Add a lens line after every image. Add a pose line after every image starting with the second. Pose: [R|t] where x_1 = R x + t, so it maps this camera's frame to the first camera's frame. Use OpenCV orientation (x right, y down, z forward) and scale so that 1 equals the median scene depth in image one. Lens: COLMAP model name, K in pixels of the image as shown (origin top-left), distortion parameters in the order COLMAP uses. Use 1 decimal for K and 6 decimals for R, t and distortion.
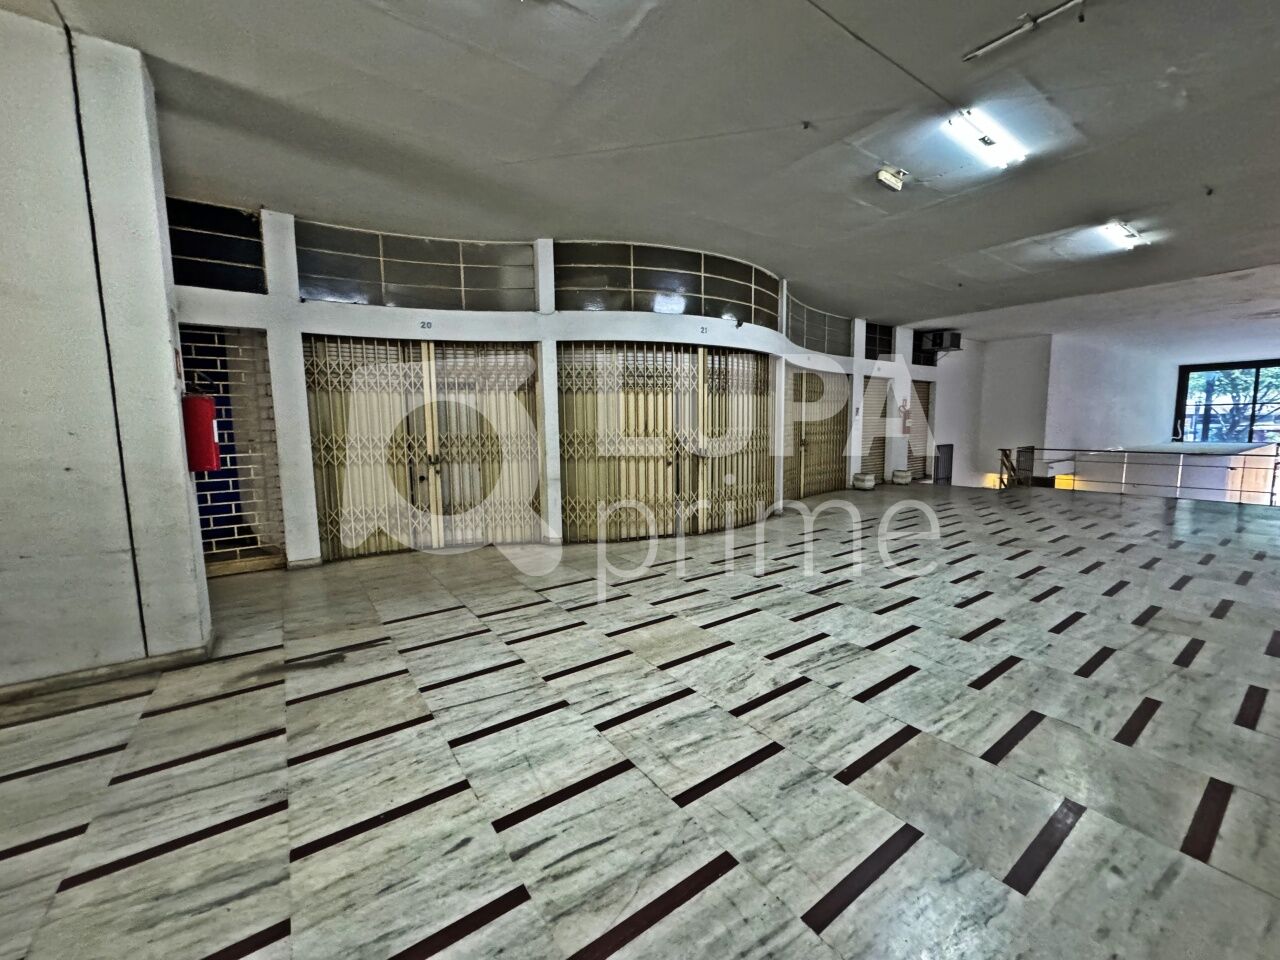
lens RADIAL K [[518.0, 0, 651.0], [0, 518.0, 487.8], [0, 0, 1]] dist [-0.001829, -0.000178]
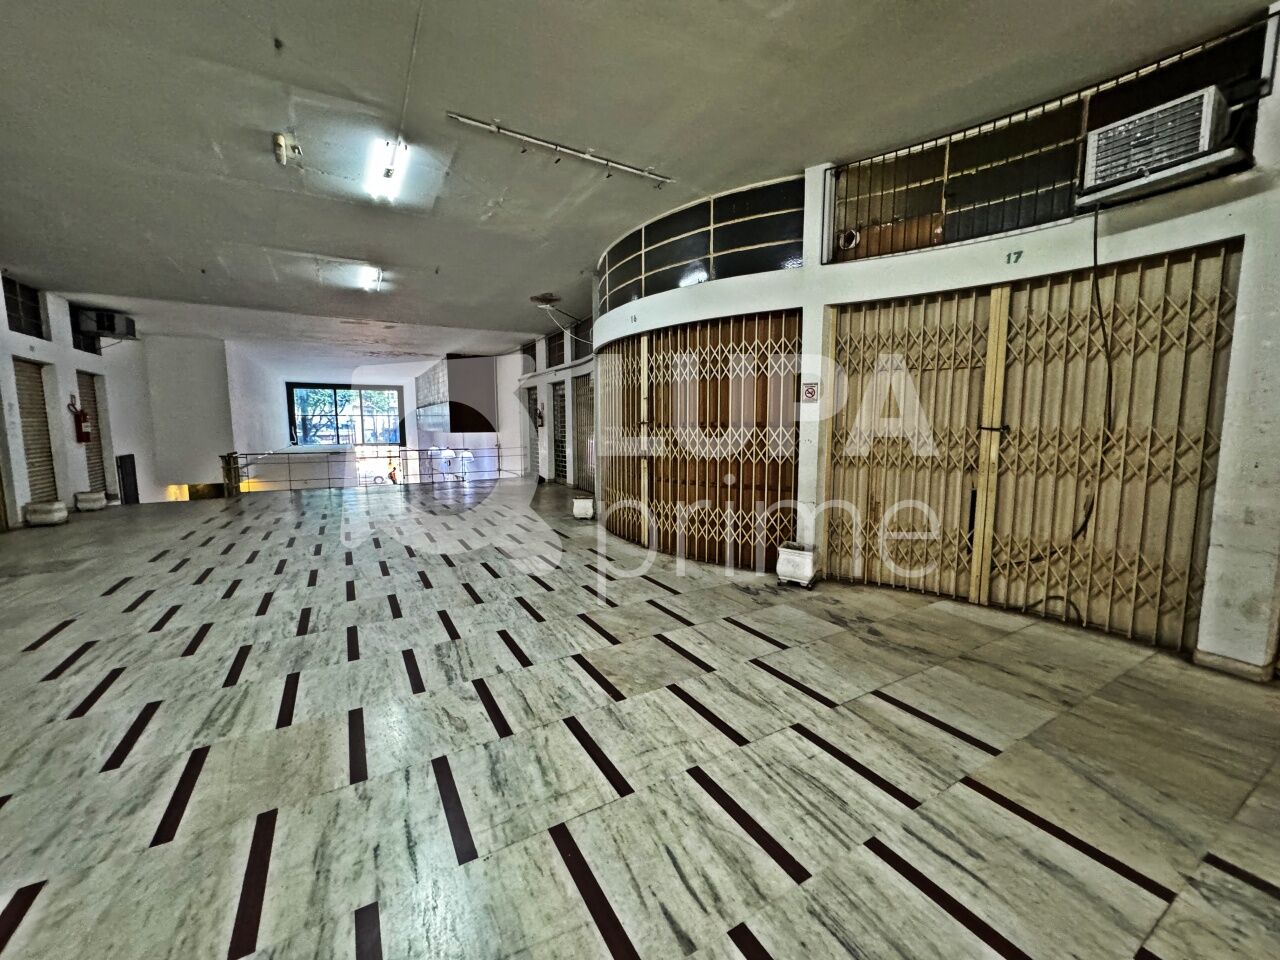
lens RADIAL K [[518.0, 0, 626.2], [0, 518.0, 488.4], [0, 0, 1]] dist [-0.001829, -0.000178]
pose [[0.091019, -0.109162, 0.989848, -0.519367], [0.123218, 0.987570, 0.097580, -0.046734], [-0.988197, 0.113085, 0.103338, 0.487381]]
